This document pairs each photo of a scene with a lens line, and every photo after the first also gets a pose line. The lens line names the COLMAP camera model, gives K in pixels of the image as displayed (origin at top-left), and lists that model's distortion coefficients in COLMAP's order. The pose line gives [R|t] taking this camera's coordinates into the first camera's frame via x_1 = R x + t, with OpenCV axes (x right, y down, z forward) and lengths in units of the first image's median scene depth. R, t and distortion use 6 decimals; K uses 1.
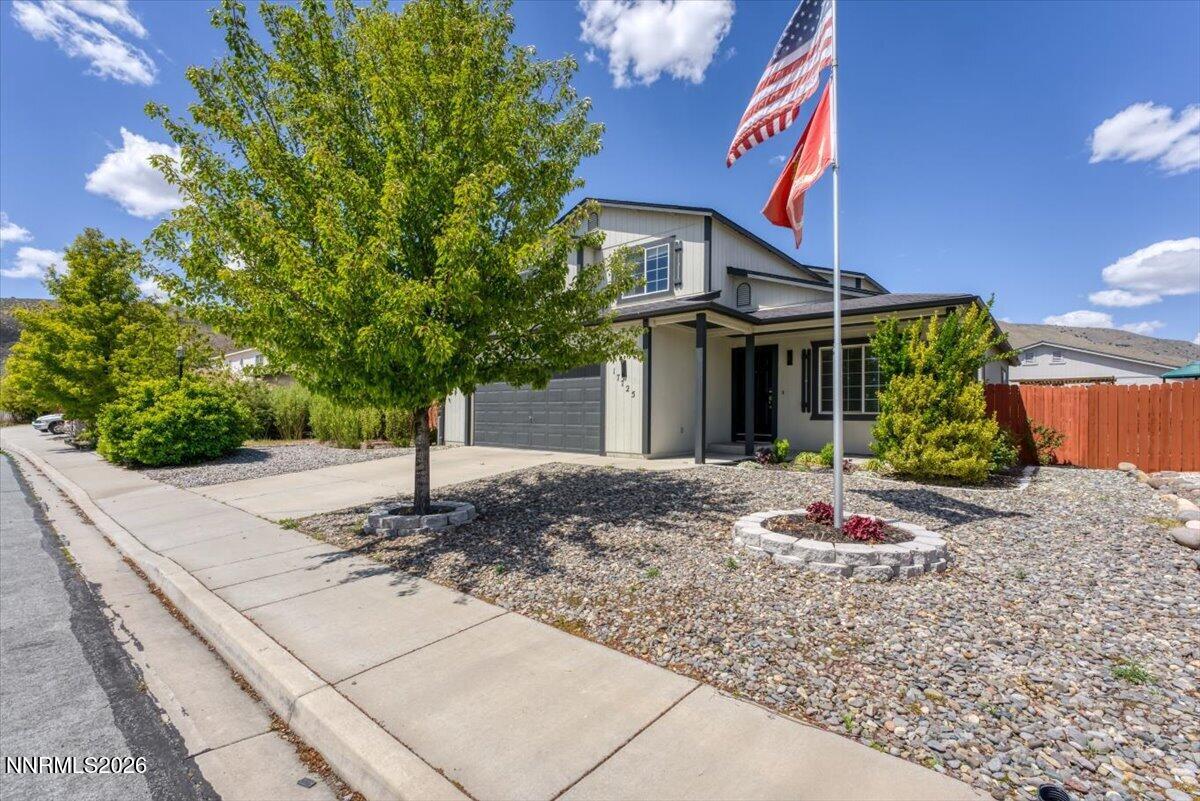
lens RADIAL K [[519.1, 0, 594.8], [0, 519.1, 406.4], [0, 0, 1]] dist [0.001686, 0.000645]
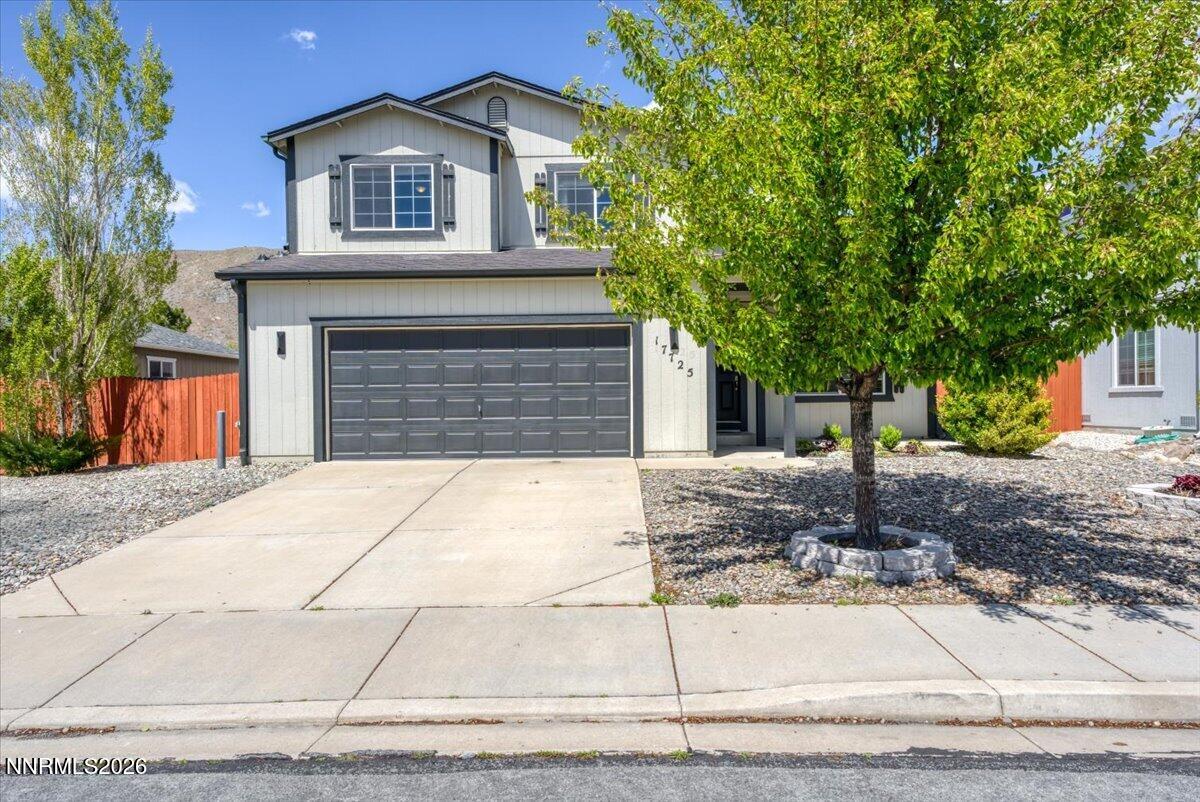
lens RADIAL K [[688.8, 0, 537.2], [0, 688.8, 404.2], [0, 0, 1]] dist [0.051741, -0.012788]
pose [[0.763789, -0.012321, 0.645348, -0.605030], [0.005512, 0.999906, 0.012566, 0.007152], [-0.645442, -0.006041, 0.763785, 0.310405]]
